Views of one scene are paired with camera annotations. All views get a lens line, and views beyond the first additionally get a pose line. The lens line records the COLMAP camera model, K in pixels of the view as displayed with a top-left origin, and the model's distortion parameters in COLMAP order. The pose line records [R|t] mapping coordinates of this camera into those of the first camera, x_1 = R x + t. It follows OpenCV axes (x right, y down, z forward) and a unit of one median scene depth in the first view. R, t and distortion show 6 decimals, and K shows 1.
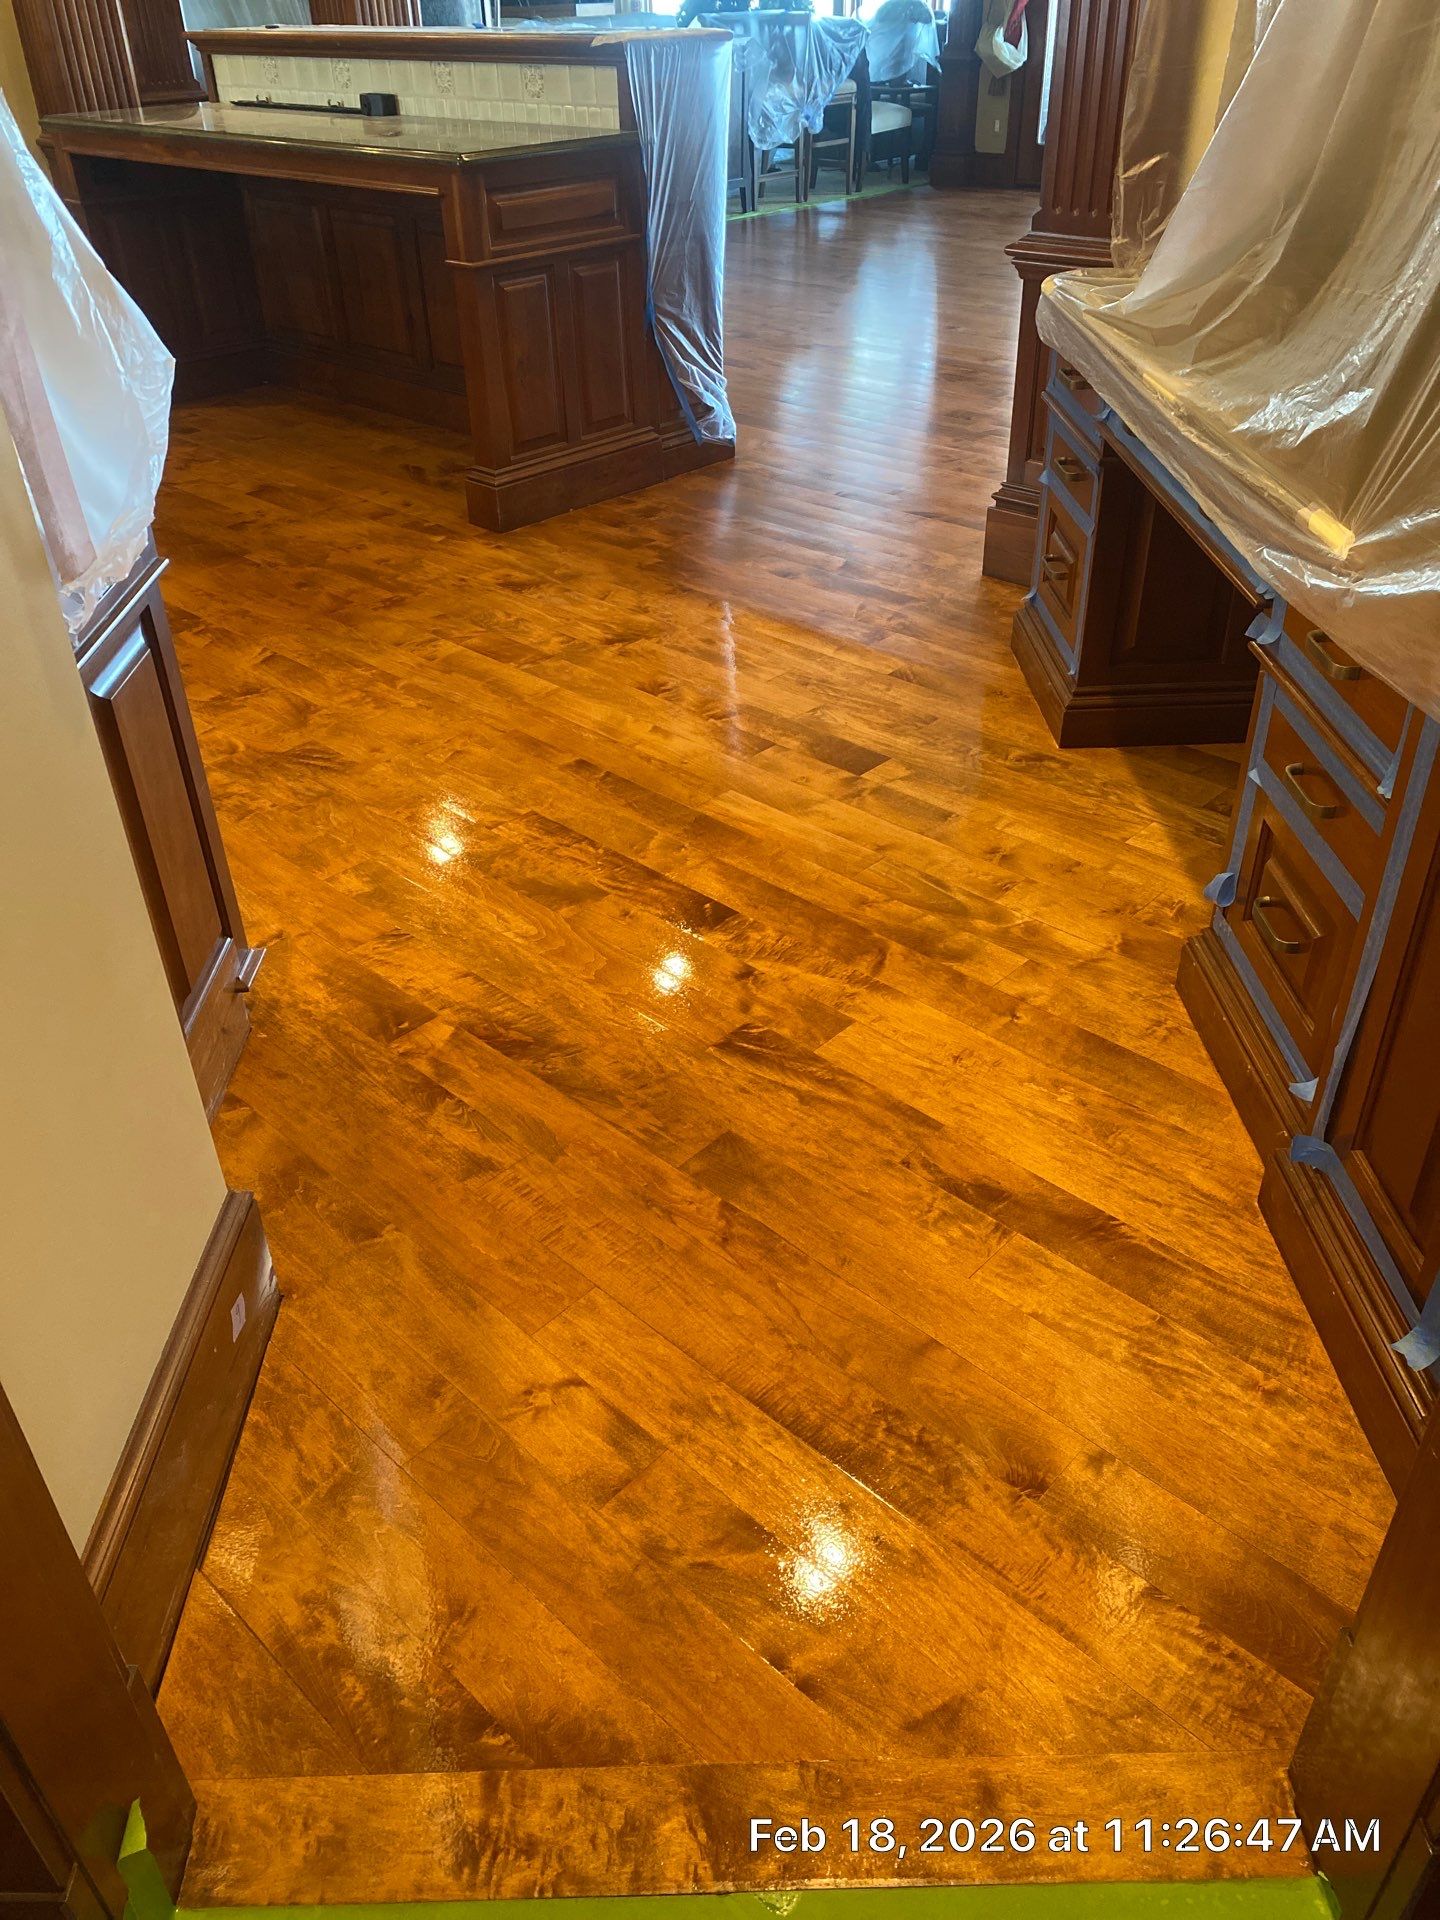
lens RADIAL K [[1485.9, 0, 735.2], [0, 1485.9, 953.1], [0, 0, 1]] dist [0.043336, -0.040839]
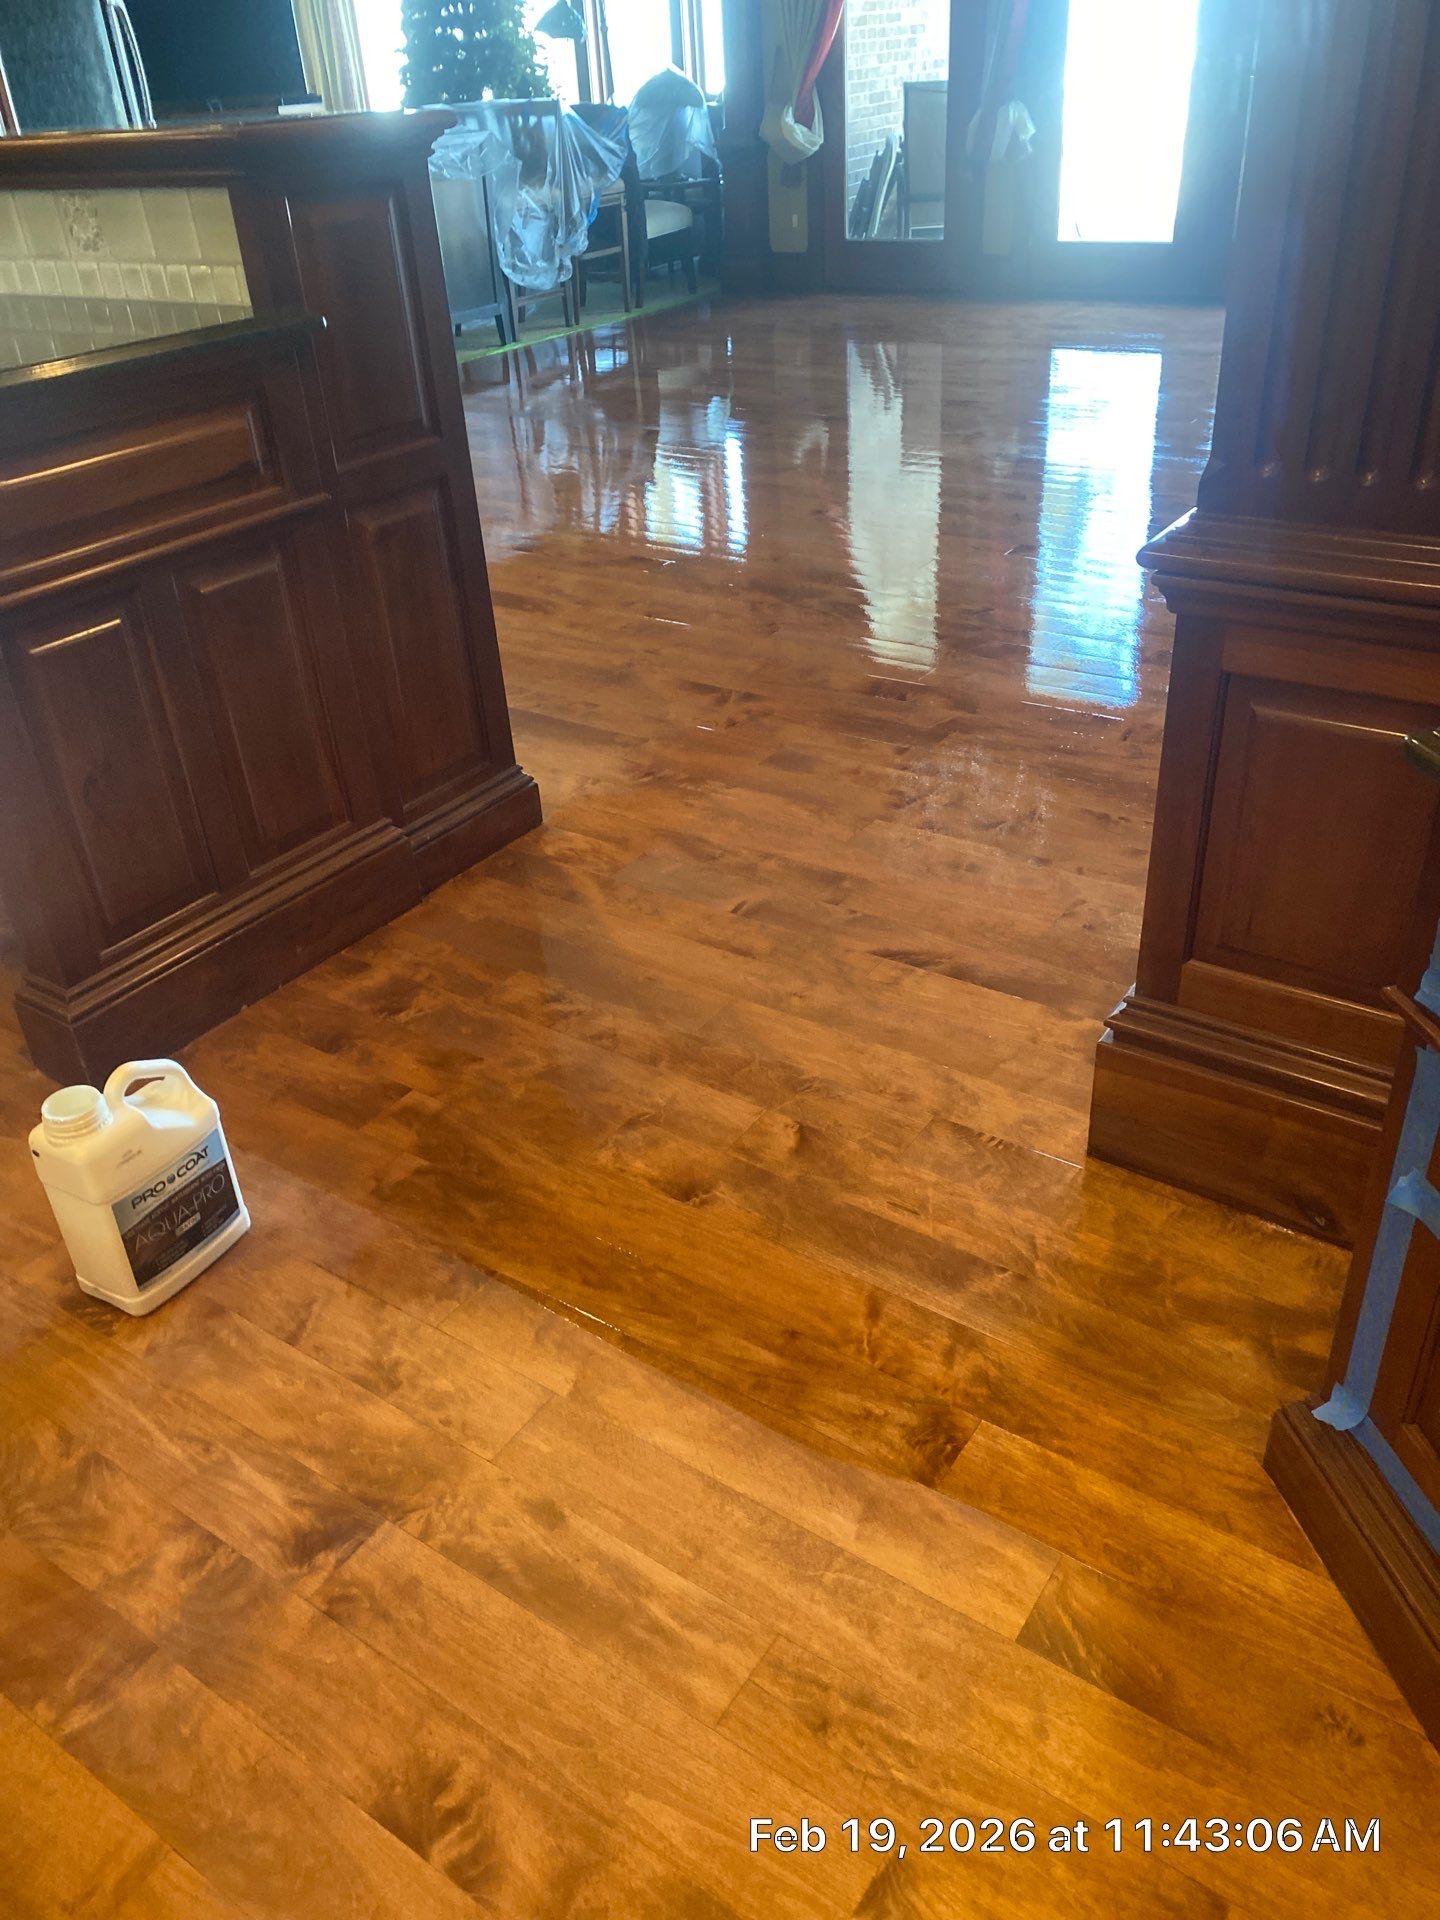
lens RADIAL K [[1485.9, 0, 710.8], [0, 1485.9, 950.0], [0, 0, 1]] dist [0.043336, -0.040839]
pose [[0.989189, -0.106758, 0.100536, 0.001408], [0.111537, 0.992823, -0.043162, -0.272918], [-0.095206, 0.053909, 0.993997, 0.458098]]
